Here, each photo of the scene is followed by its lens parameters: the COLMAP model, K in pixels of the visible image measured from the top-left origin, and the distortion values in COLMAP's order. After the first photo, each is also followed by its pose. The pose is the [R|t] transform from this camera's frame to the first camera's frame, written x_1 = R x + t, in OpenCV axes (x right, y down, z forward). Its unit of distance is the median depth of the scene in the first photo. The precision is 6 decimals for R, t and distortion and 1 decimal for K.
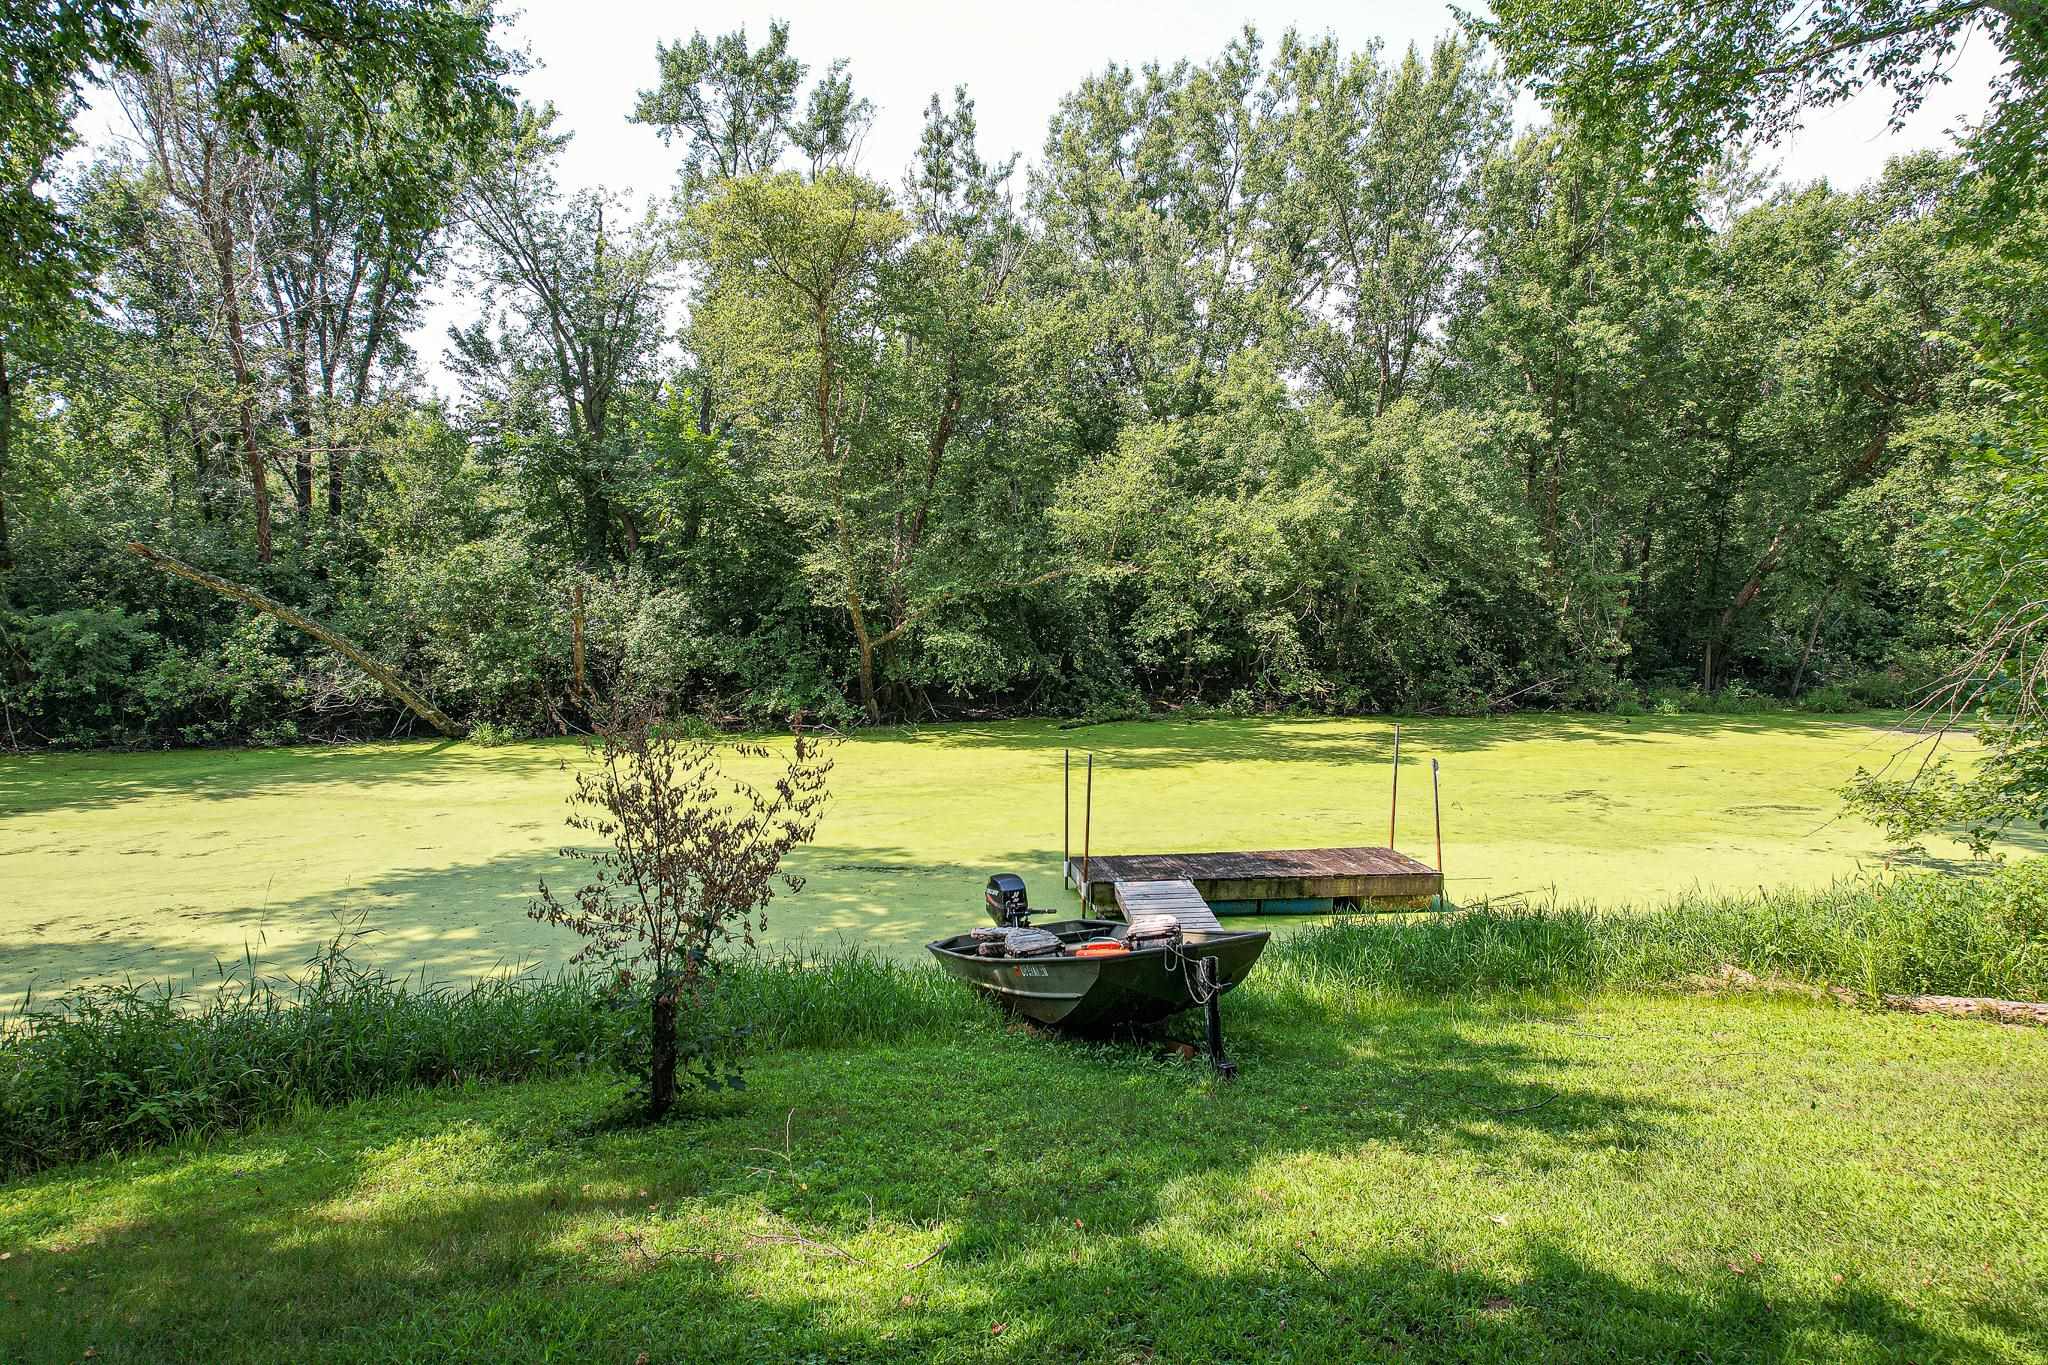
lens RADIAL K [[1310.8, 0, 1024.0], [0, 1310.8, 682.5], [0, 0, 1]] dist [-0.060571, 0.031997]
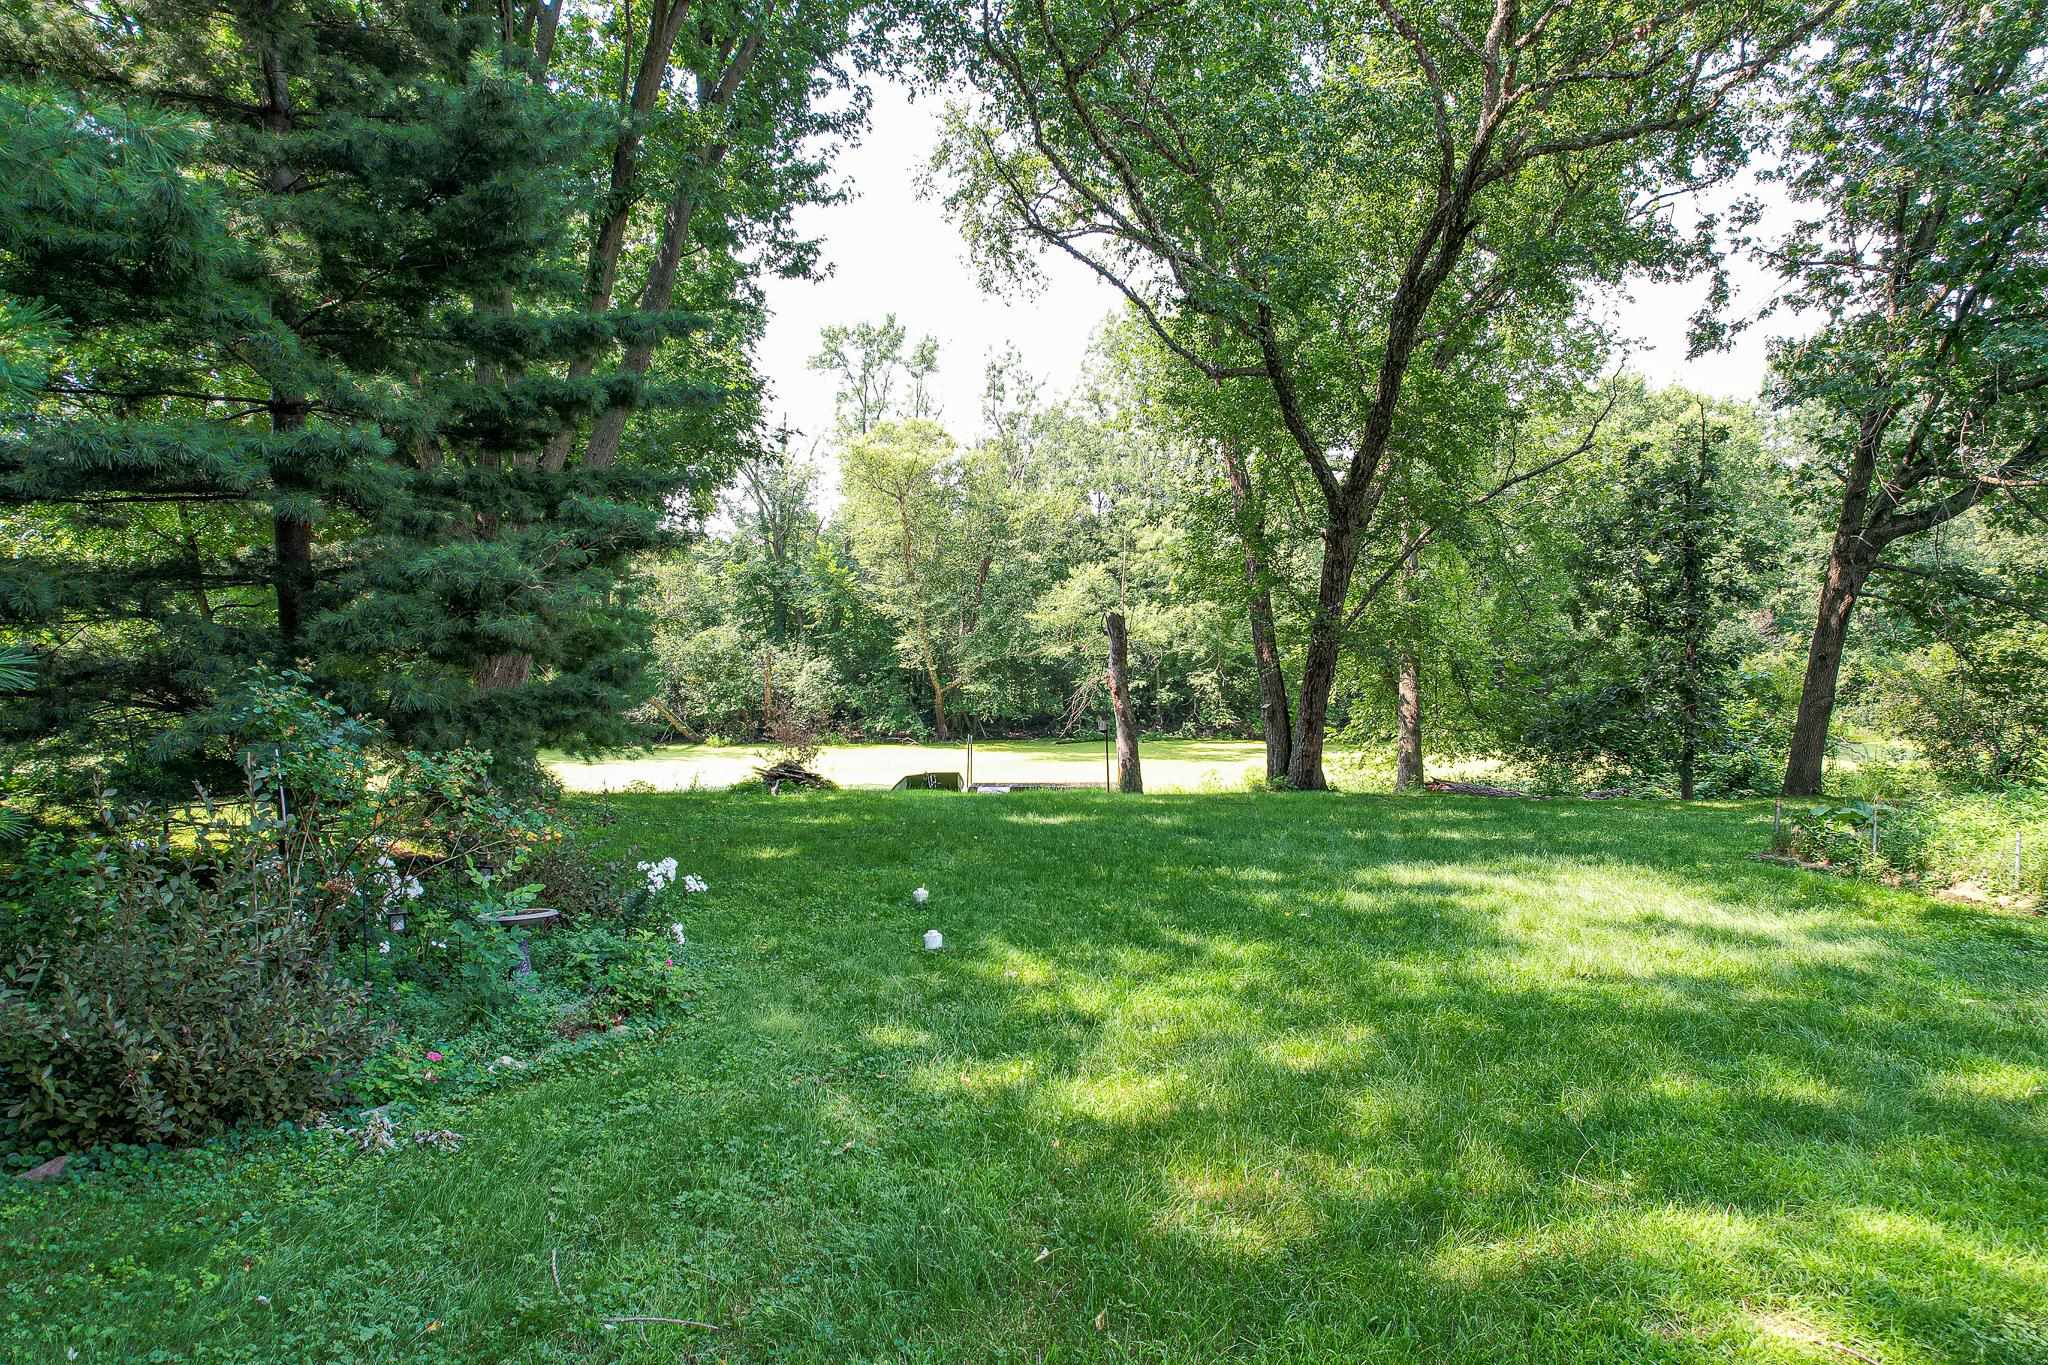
lens RADIAL K [[1310.8, 0, 1024.0], [0, 1310.8, 682.5], [0, 0, 1]] dist [-0.060571, 0.031997]
pose [[0.990599, 0.005947, -0.136671, 0.219130], [-0.011022, 0.999276, -0.036402, 0.020088], [0.136356, 0.037566, 0.989947, -0.635214]]
